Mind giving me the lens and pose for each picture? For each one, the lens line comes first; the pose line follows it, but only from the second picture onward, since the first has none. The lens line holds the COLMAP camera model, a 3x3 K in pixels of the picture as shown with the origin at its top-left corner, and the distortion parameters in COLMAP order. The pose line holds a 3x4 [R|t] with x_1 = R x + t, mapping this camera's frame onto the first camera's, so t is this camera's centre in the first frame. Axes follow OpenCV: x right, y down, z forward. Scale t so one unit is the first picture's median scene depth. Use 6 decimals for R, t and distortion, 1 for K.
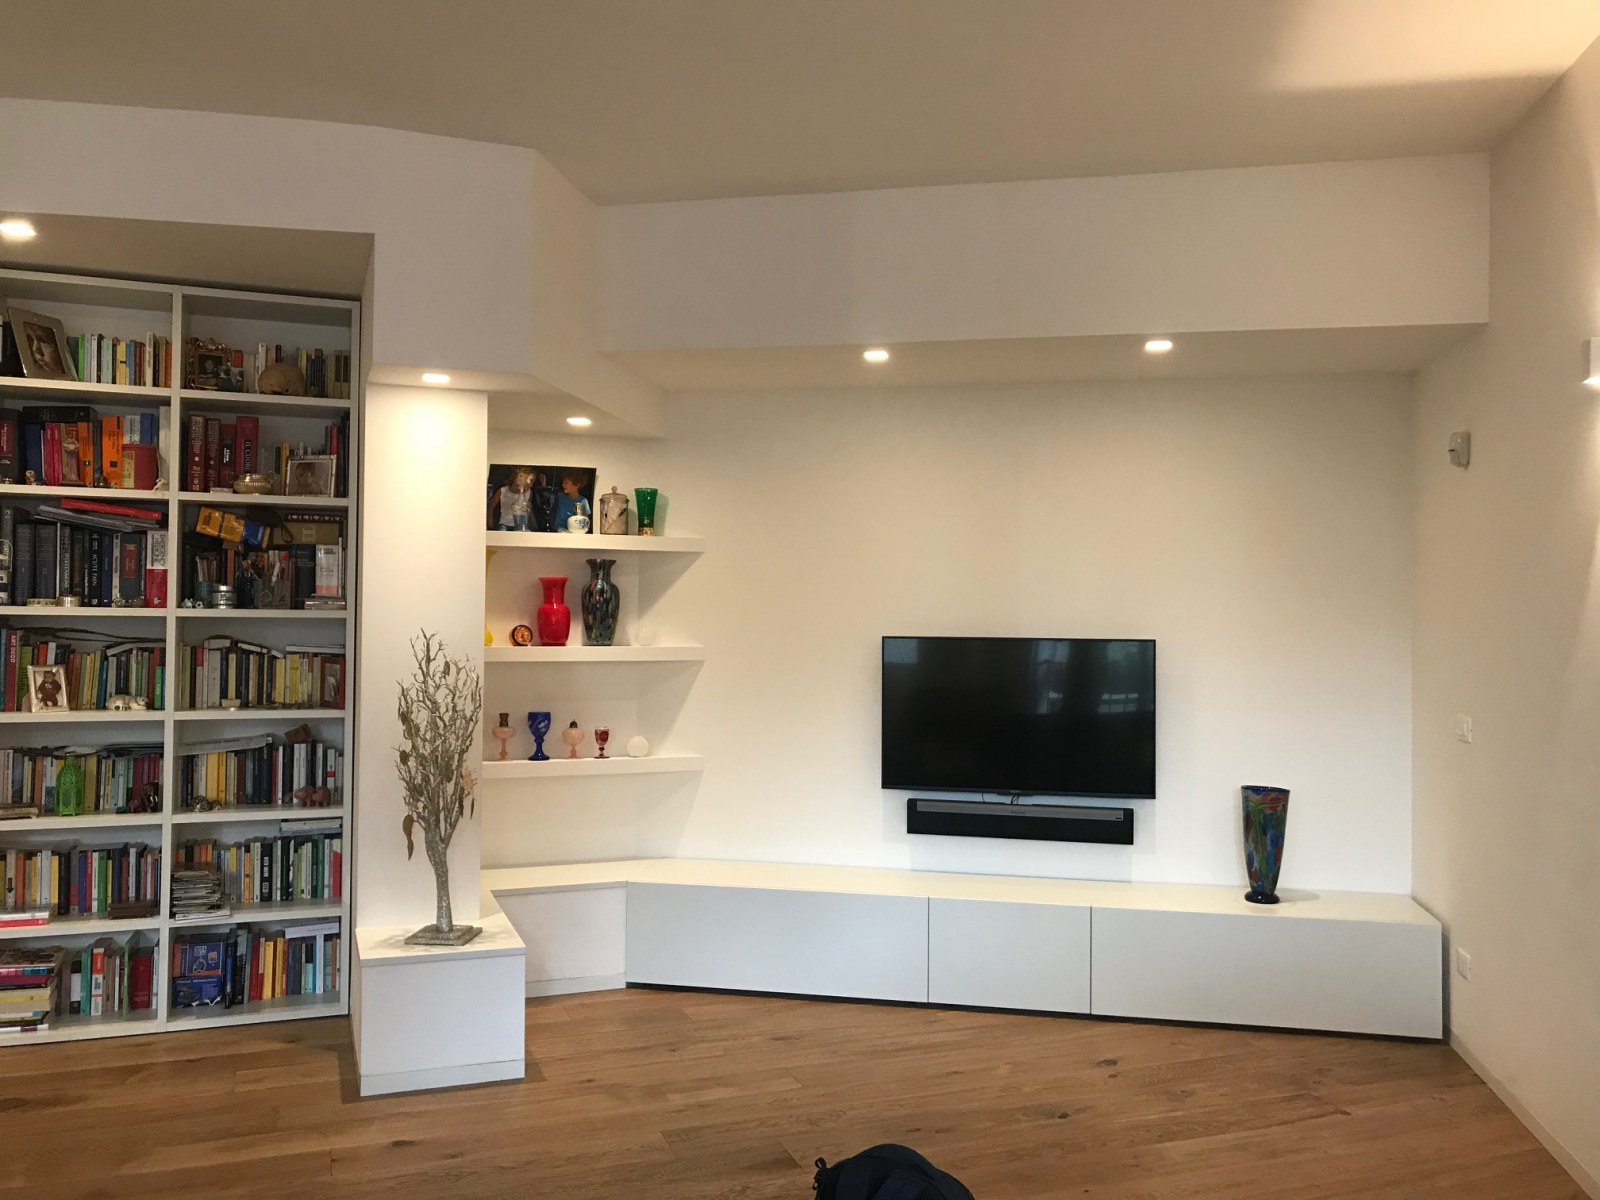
lens RADIAL K [[1325.0, 0, 800.0], [0, 1325.0, 600.0], [0, 0, 1]] dist [0.012521, 0.010793]
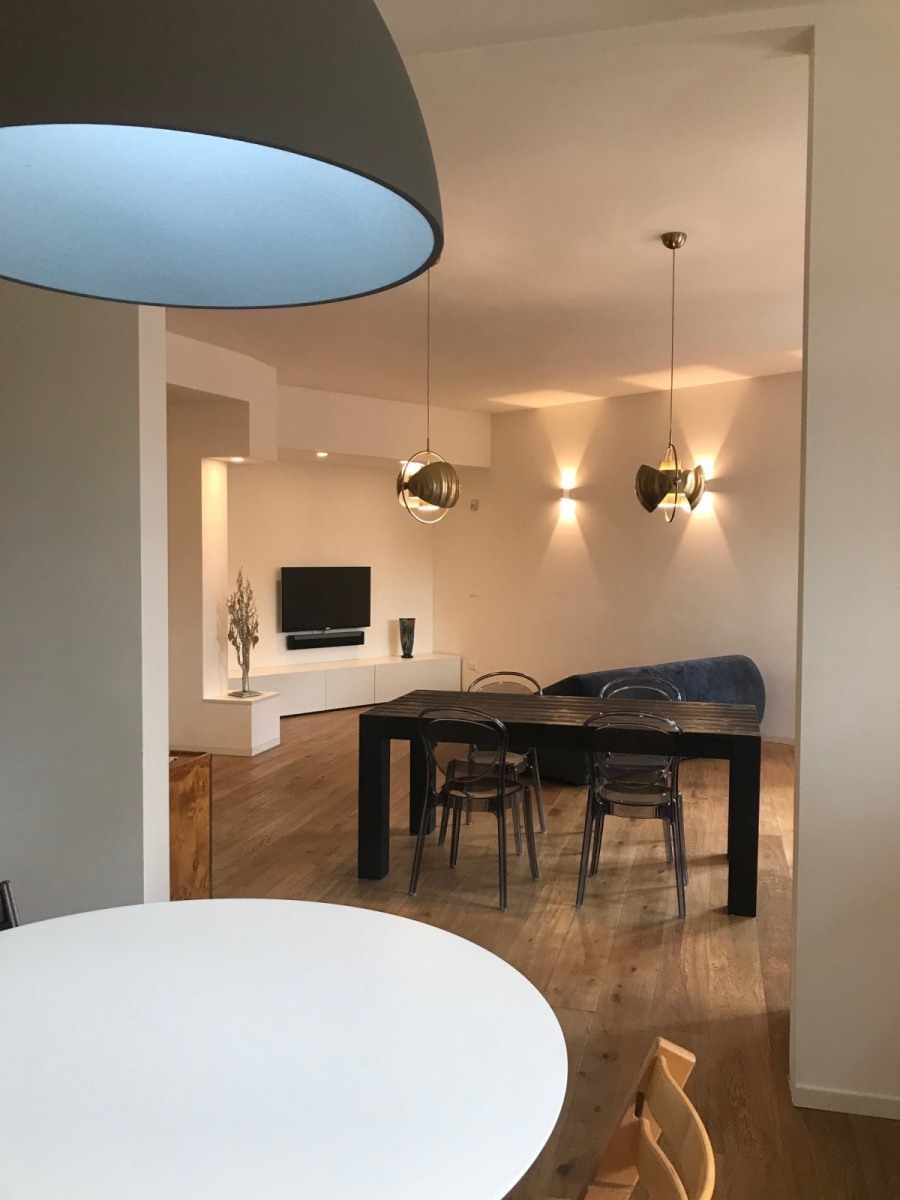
lens RADIAL K [[983.1, 0, 450.0], [0, 983.1, 600.0], [0, 0, 1]] dist [0.100404, -0.194224]
pose [[0.583298, -0.044961, 0.811013, -1.297532], [-0.007353, 0.998134, 0.060623, -0.024951], [-0.812225, -0.041324, 0.581879, -0.288954]]
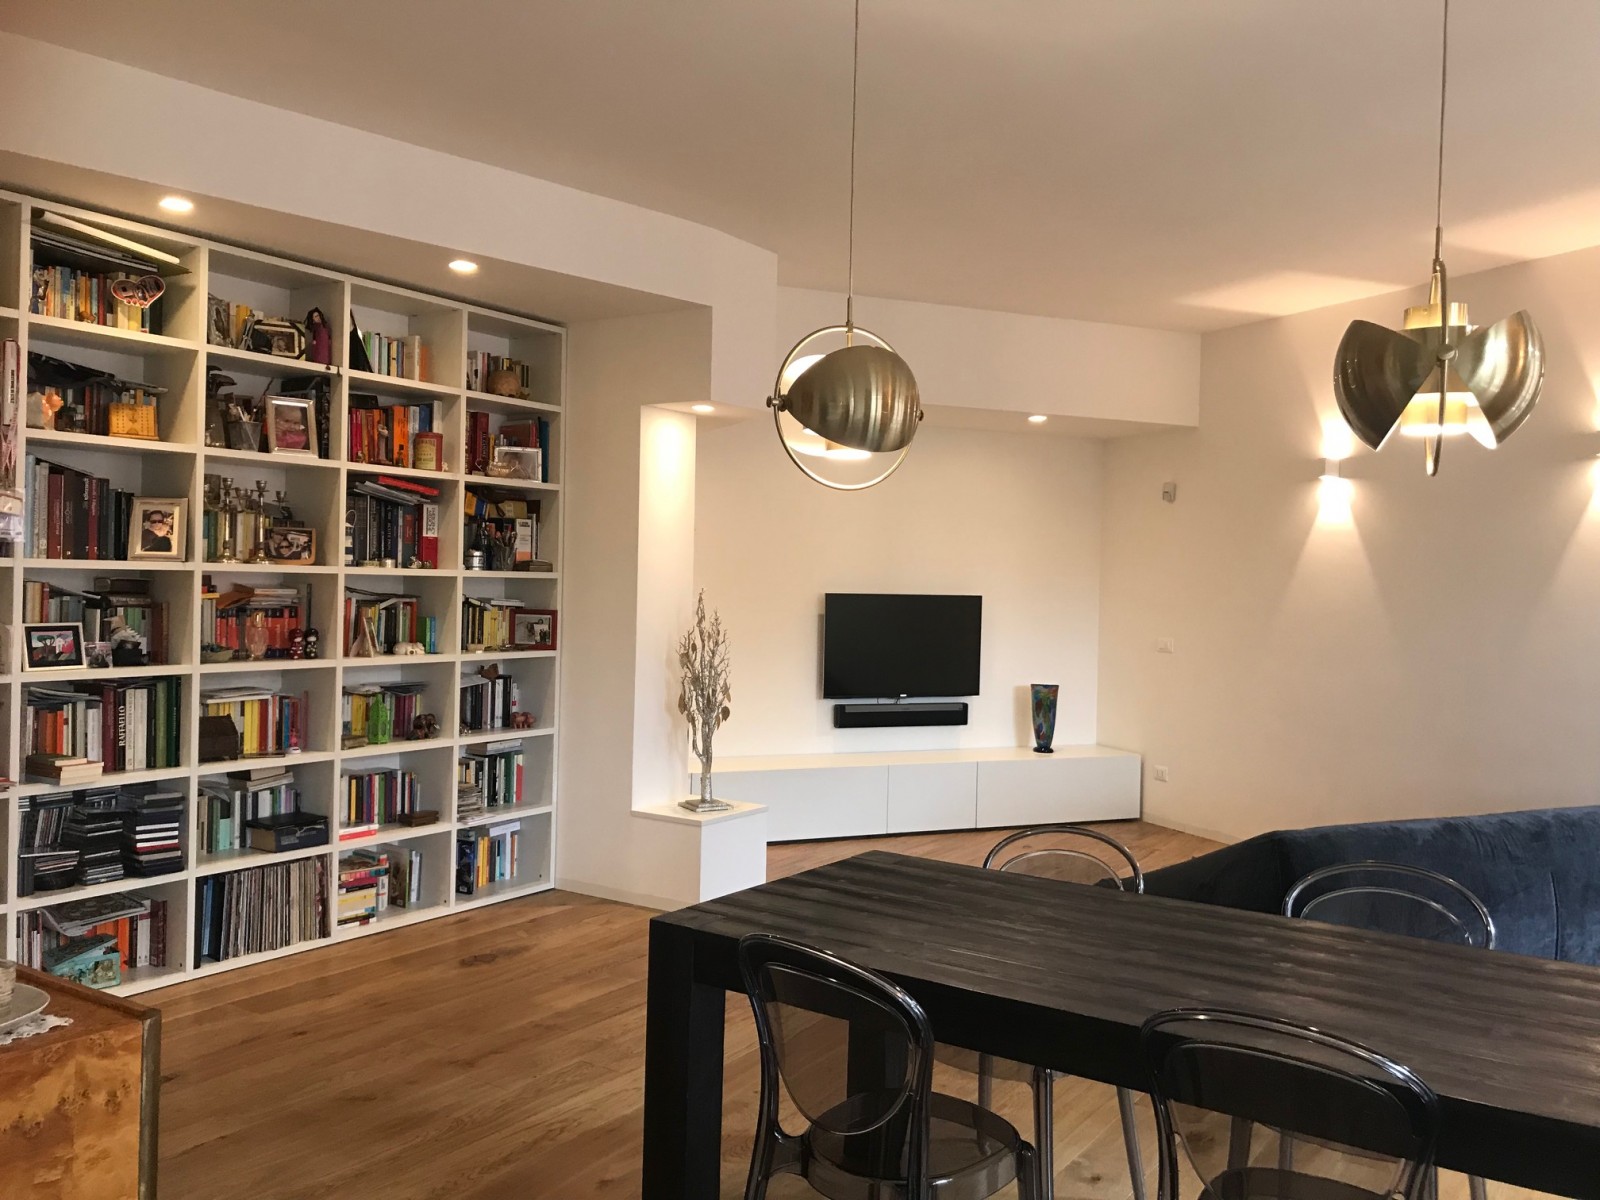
lens RADIAL K [[1310.8, 0, 799.1], [0, 1310.8, 593.2], [0, 0, 1]] dist [0.100404, -0.194224]
pose [[0.813021, 0.002085, 0.582231, -0.867342], [-0.022154, 0.999380, 0.027356, -0.011646], [-0.581813, -0.035140, 0.812563, -0.158018]]
